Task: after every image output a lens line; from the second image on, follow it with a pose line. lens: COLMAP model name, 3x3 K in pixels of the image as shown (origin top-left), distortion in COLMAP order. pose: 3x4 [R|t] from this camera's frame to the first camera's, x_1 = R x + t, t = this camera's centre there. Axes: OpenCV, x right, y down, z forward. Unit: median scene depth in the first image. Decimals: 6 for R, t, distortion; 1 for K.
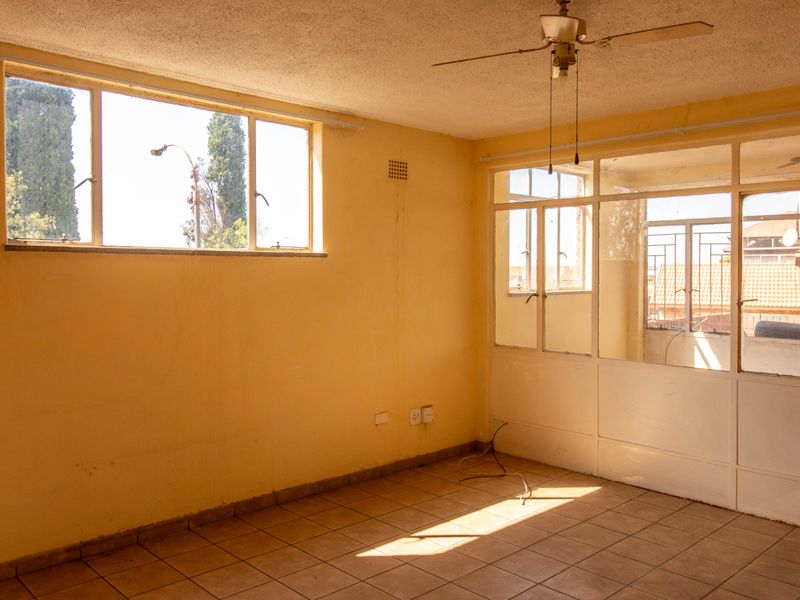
lens RADIAL K [[673.9, 0, 395.5], [0, 673.9, 296.3], [0, 0, 1]] dist [-0.000244, -0.000547]
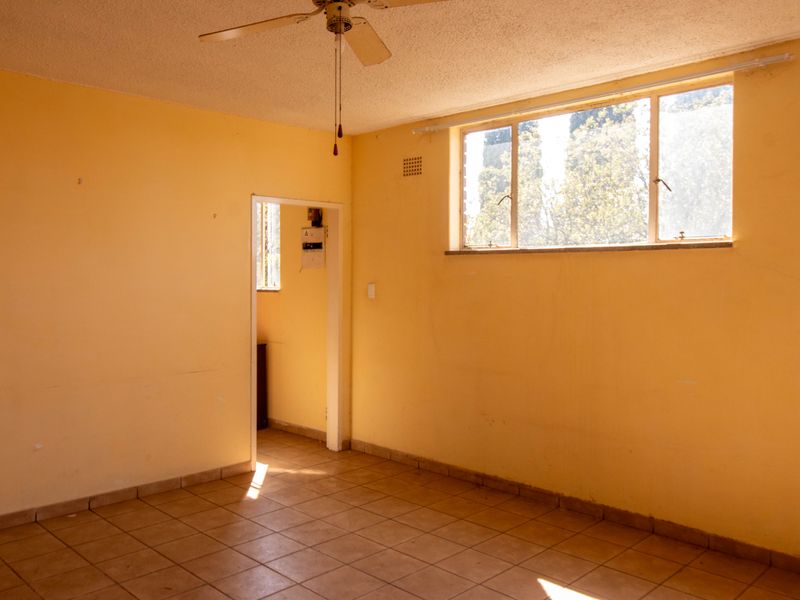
lens RADIAL K [[673.9, 0, 391.6], [0, 673.9, 297.2], [0, 0, 1]] dist [-0.000244, -0.000547]
pose [[0.032347, 0.033626, -0.998911, 3.847848], [-0.032519, 0.998940, 0.032574, -0.082625], [0.998948, 0.031430, 0.033406, 3.518274]]
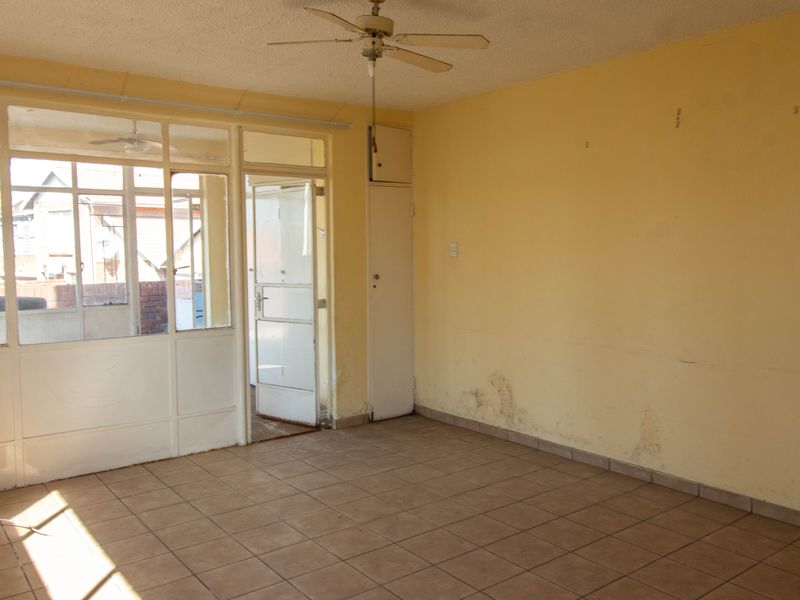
lens RADIAL K [[673.9, 0, 395.8], [0, 673.9, 300.0], [0, 0, 1]] dist [-0.000244, -0.000547]
pose [[0.115332, -0.083805, 0.989785, -0.447514], [0.042057, 0.995953, 0.079427, -0.011565], [-0.992436, 0.032467, 0.118390, 0.417739]]
